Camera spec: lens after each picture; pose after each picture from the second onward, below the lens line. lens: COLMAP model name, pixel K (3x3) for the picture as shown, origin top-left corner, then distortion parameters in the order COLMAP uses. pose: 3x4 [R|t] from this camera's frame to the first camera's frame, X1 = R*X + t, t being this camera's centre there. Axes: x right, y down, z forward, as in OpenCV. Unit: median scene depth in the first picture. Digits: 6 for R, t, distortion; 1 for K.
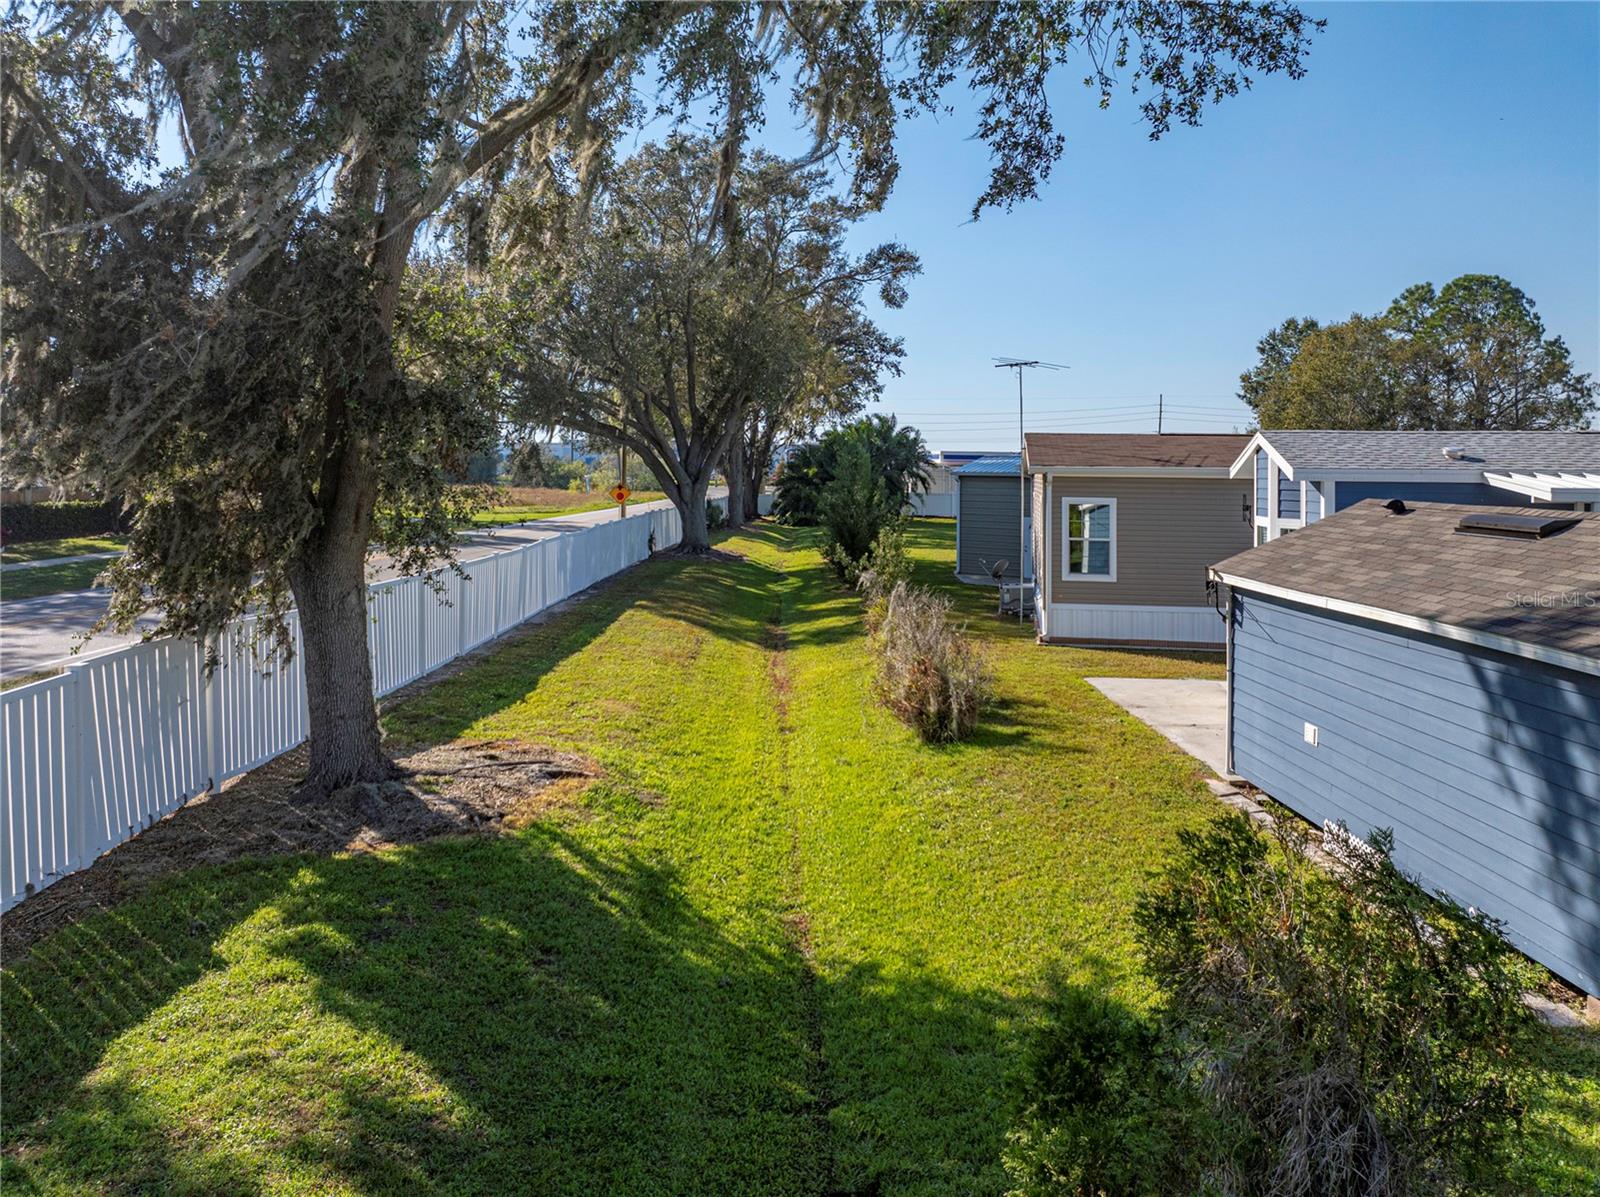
lens RADIAL K [[1149.8, 0, 807.2], [0, 1149.8, 498.5], [0, 0, 1]] dist [-0.037966, 0.022329]
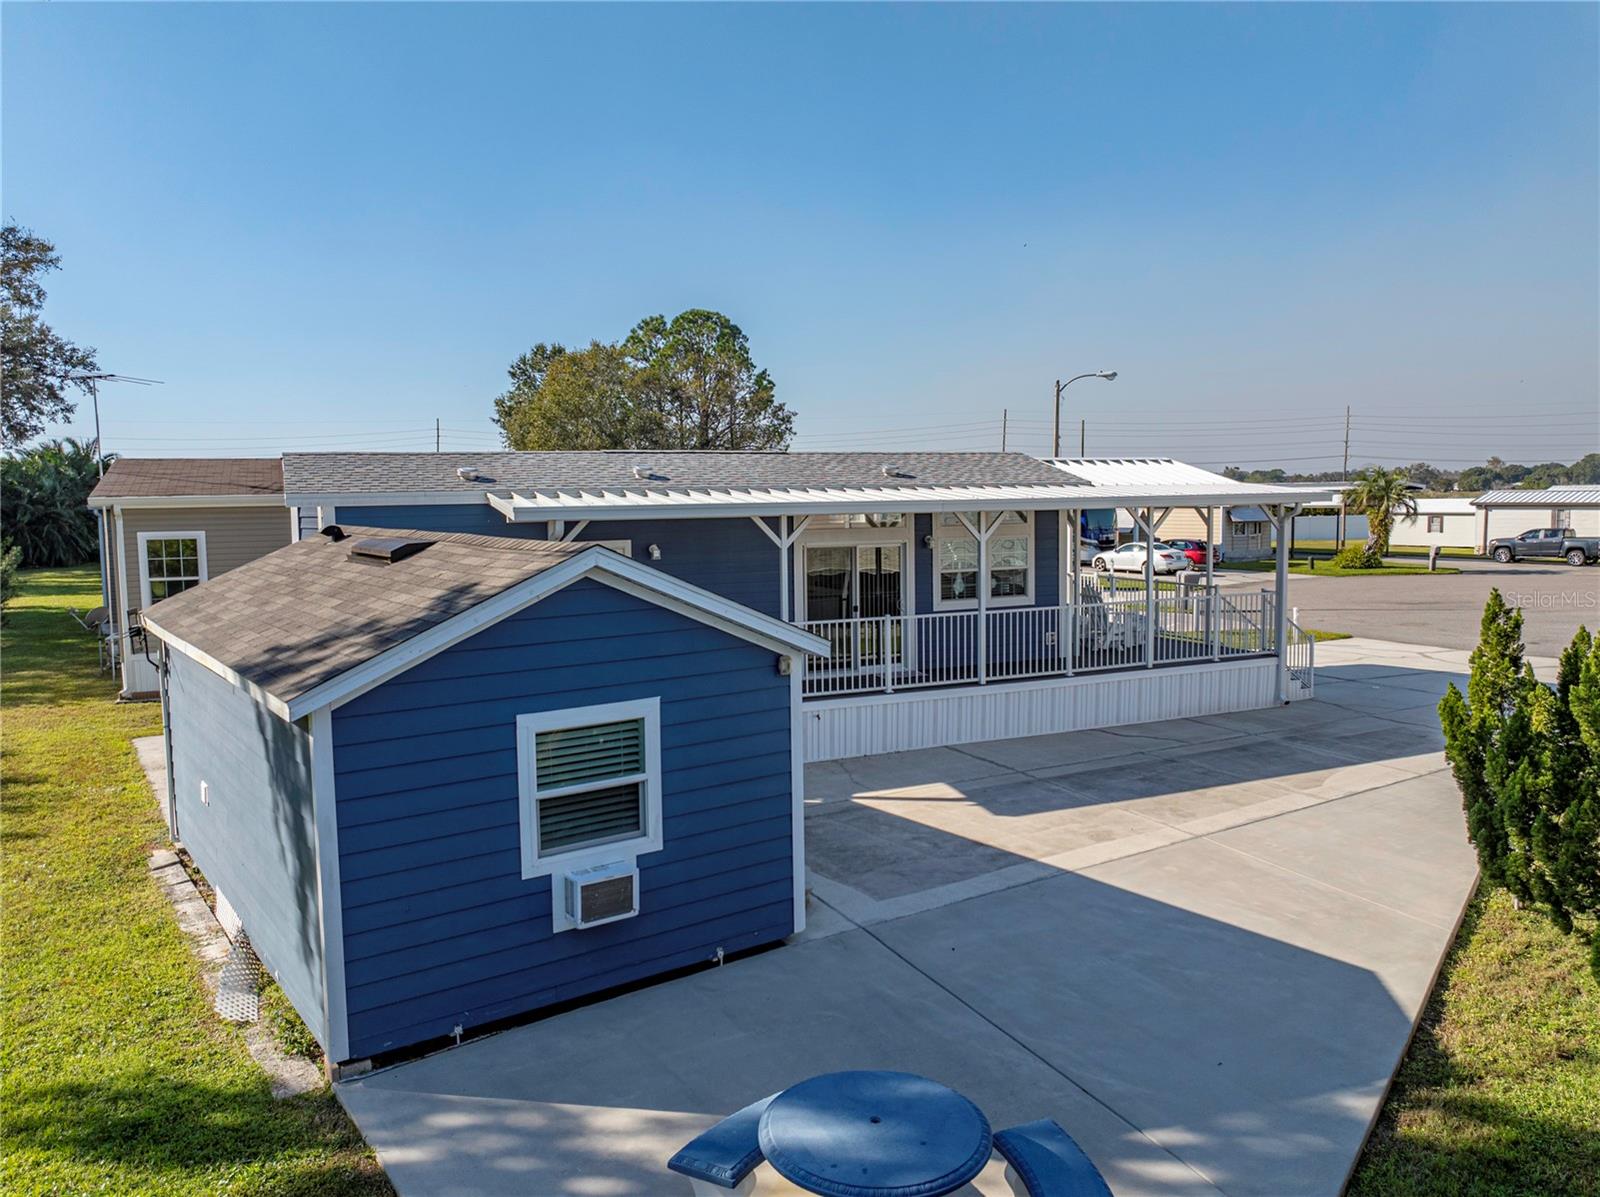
lens RADIAL K [[1149.8, 0, 824.4], [0, 1149.8, 577.9], [0, 0, 1]] dist [-0.037966, 0.022329]
pose [[0.846659, -0.061463, 0.528574, 0.275074], [0.037084, 0.997707, 0.056613, 0.005178], [-0.530842, -0.028331, 0.846997, -0.004319]]
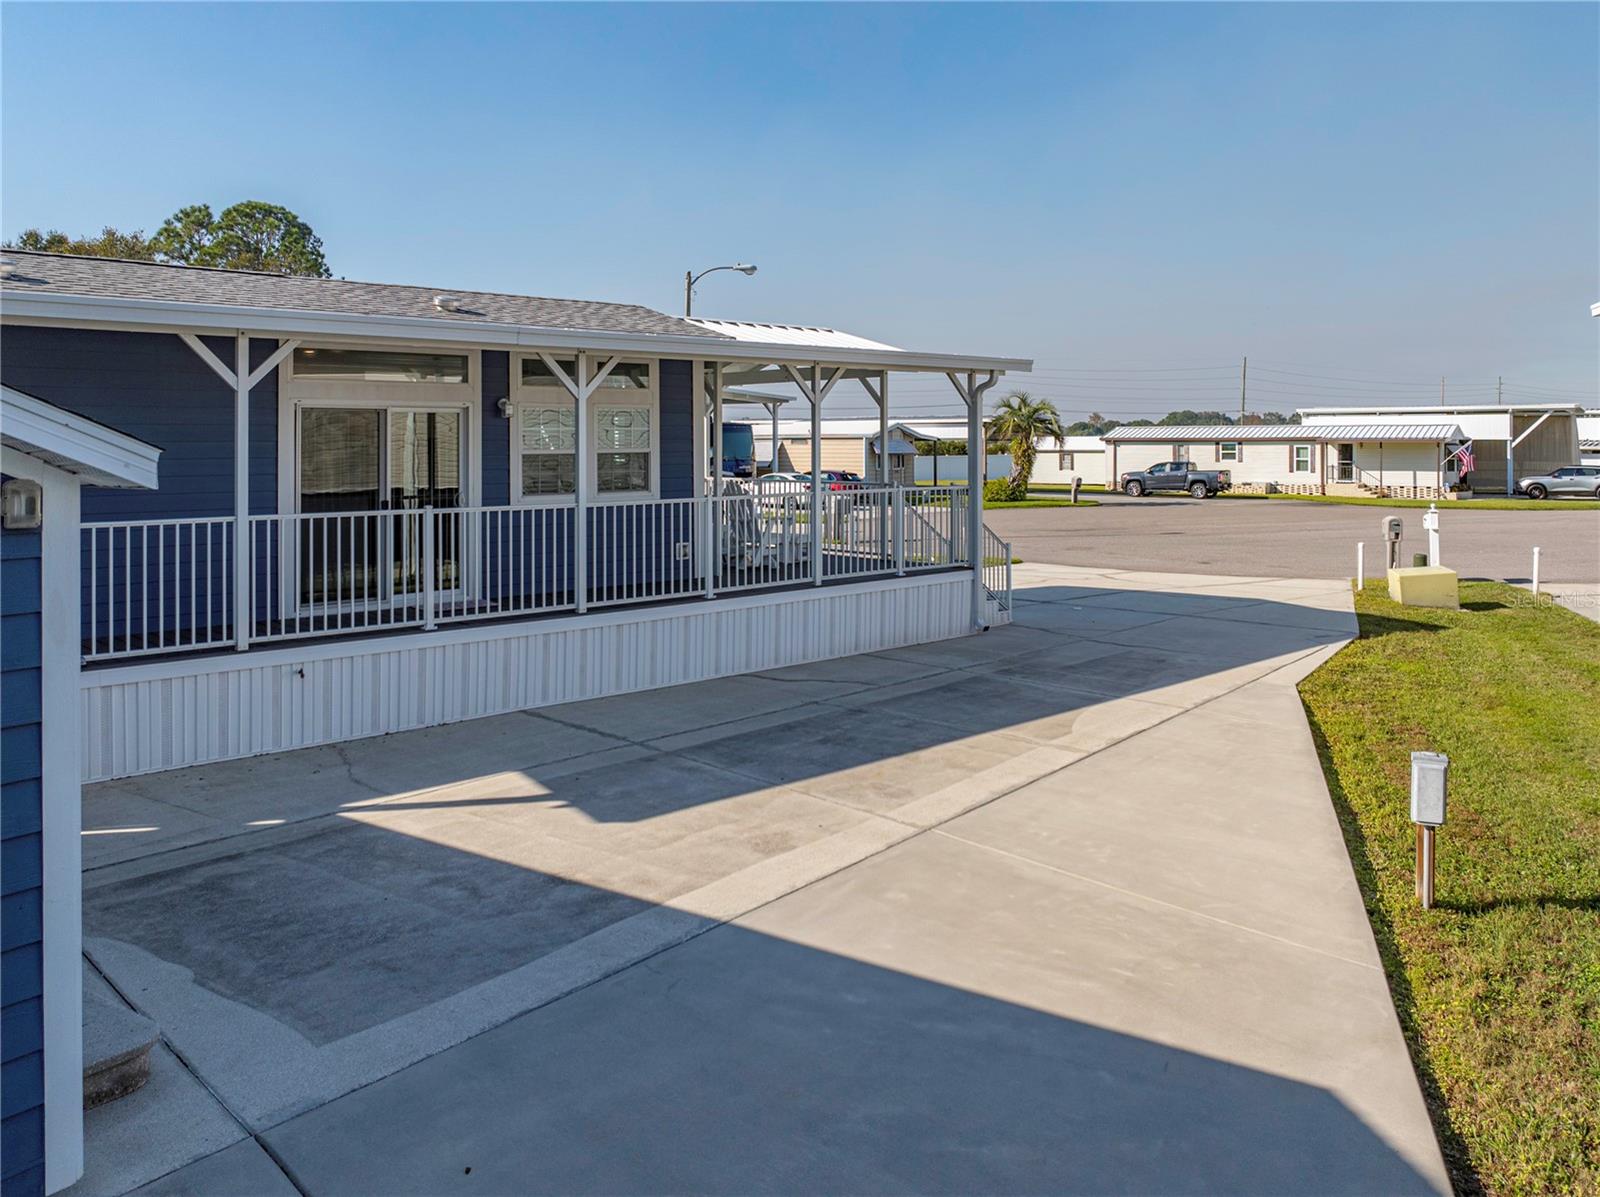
lens RADIAL K [[1167.7, 0, 845.3], [0, 1167.7, 440.0], [0, 0, 1]] dist [-0.016909, 0.000295]
pose [[0.624930, -0.004410, 0.780669, 0.472166], [0.033025, 0.999238, -0.020791, 0.074353], [-0.779982, 0.038775, 0.624599, 0.210117]]
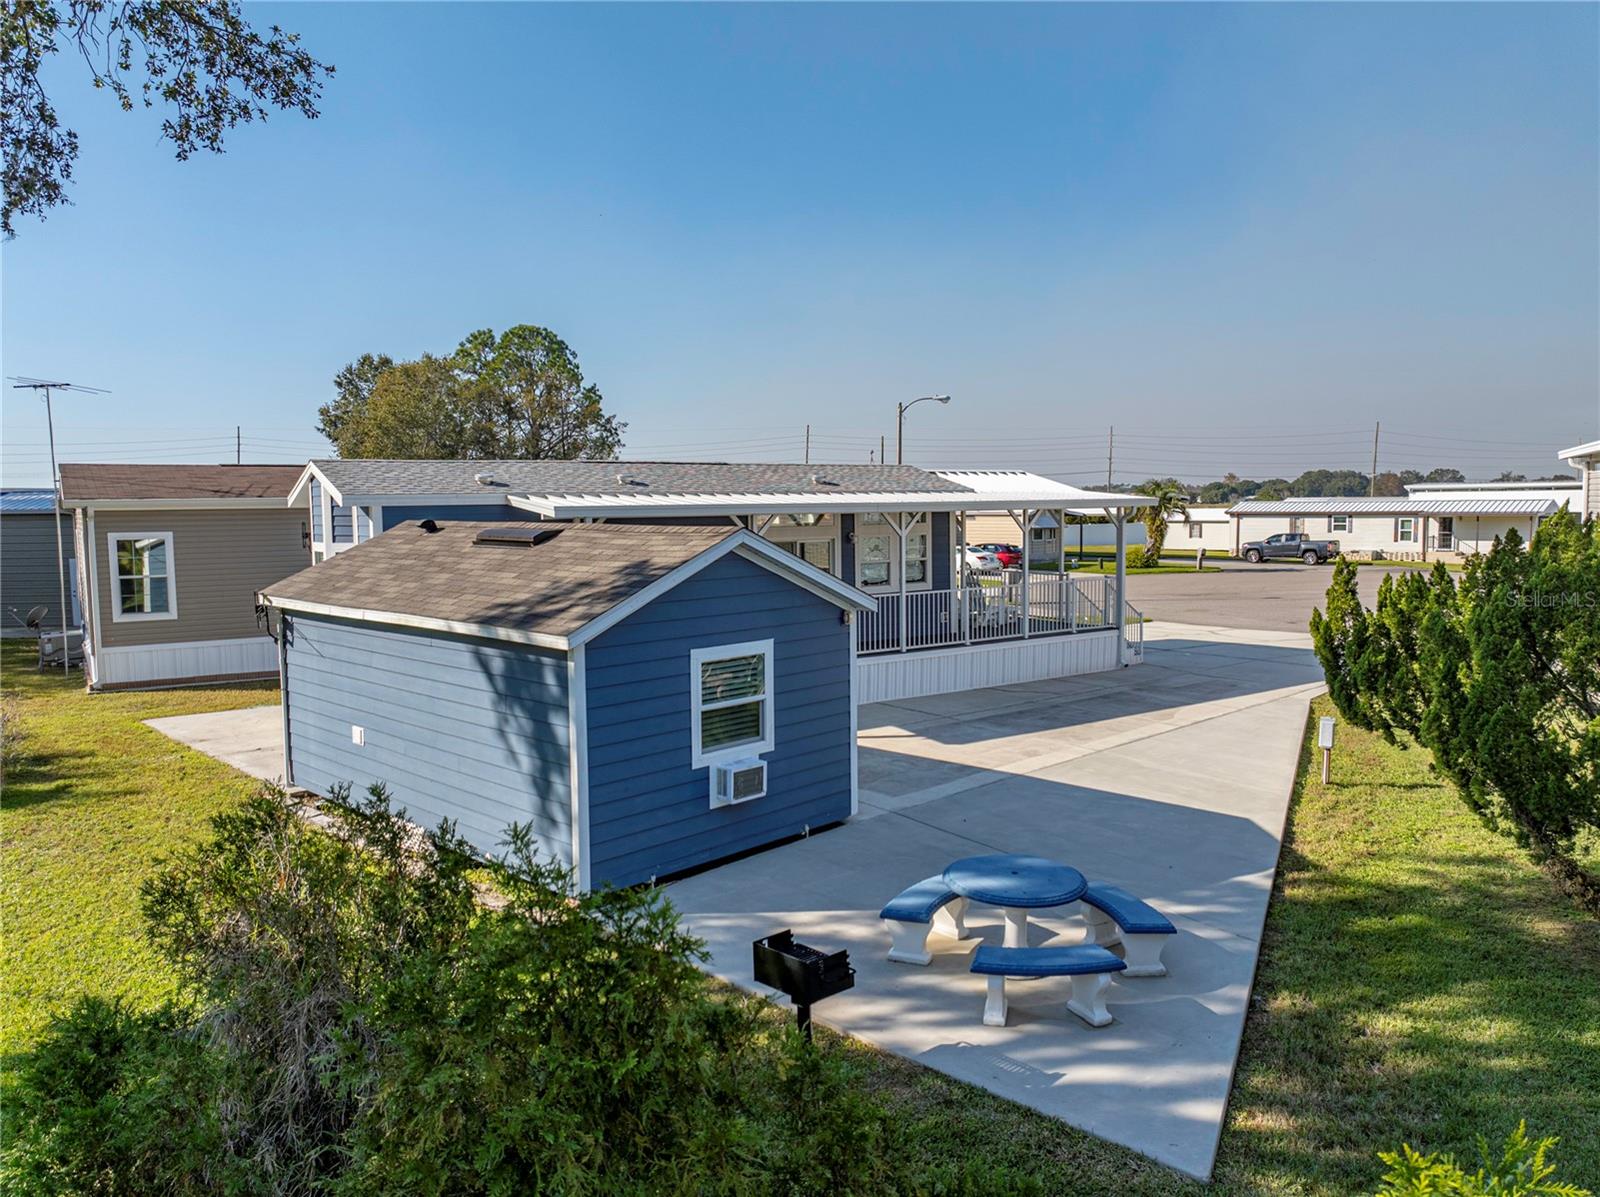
lens RADIAL K [[1149.8, 0, 795.8], [0, 1149.8, 590.9], [0, 0, 1]] dist [-0.037966, 0.022329]
pose [[0.738901, -0.069919, 0.670177, 0.020248], [0.037134, 0.997316, 0.063108, 0.010984], [-0.672790, -0.021744, 0.739514, -0.063790]]
